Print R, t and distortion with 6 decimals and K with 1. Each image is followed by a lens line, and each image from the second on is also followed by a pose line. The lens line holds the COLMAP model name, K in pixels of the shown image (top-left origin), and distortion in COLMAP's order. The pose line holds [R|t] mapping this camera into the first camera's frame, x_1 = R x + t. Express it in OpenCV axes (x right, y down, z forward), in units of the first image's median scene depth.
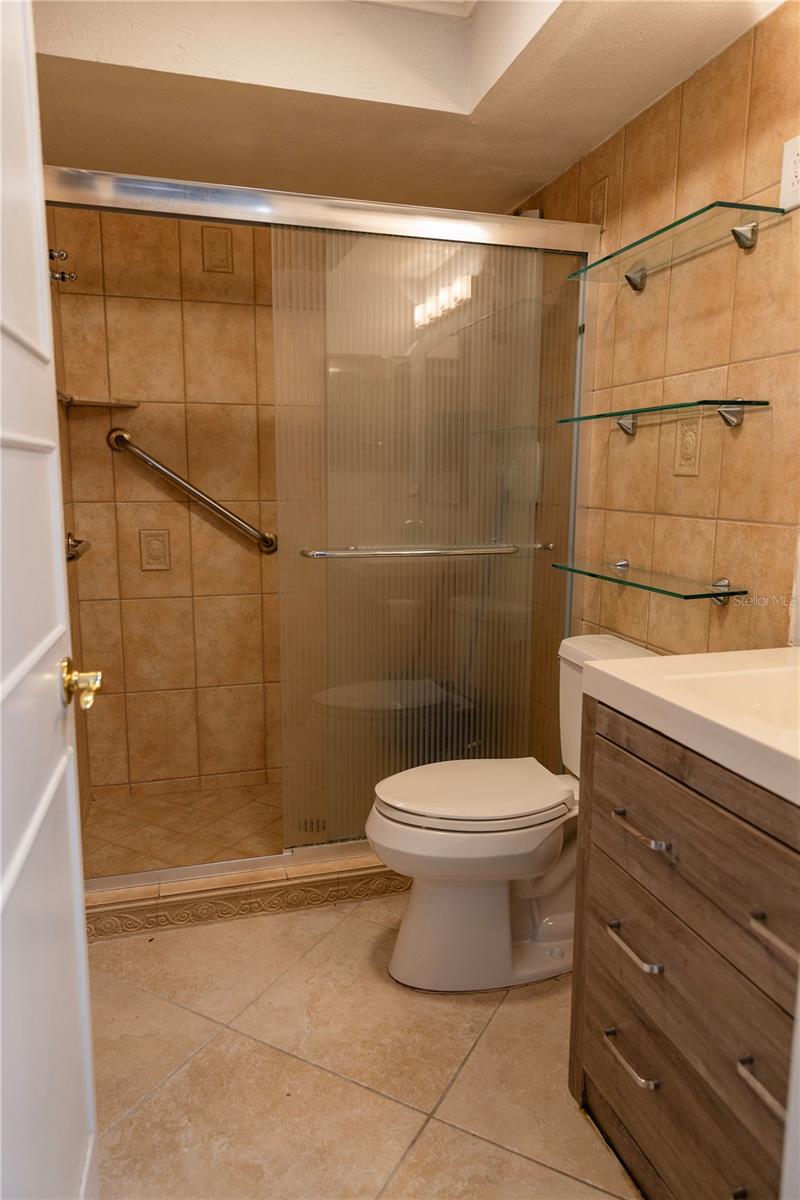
lens RADIAL K [[789.1, 0, 403.8], [0, 789.1, 597.4], [0, 0, 1]] dist [0.002886, 0.004112]
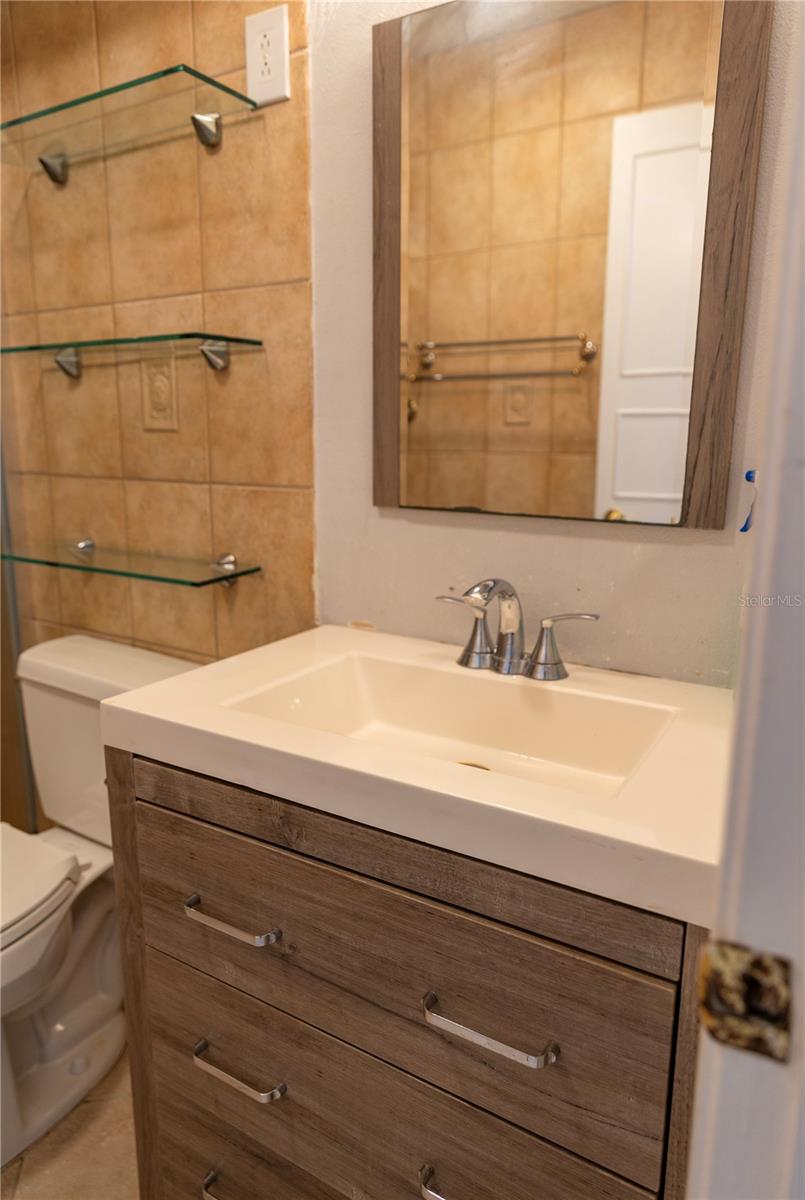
lens RADIAL K [[789.1, 0, 406.3], [0, 789.1, 597.4], [0, 0, 1]] dist [0.002886, 0.004112]
pose [[0.739465, -0.139017, 0.658684, -0.013990], [0.103379, 0.990290, 0.092946, -0.038483], [-0.665209, -0.000636, 0.746657, 0.257458]]
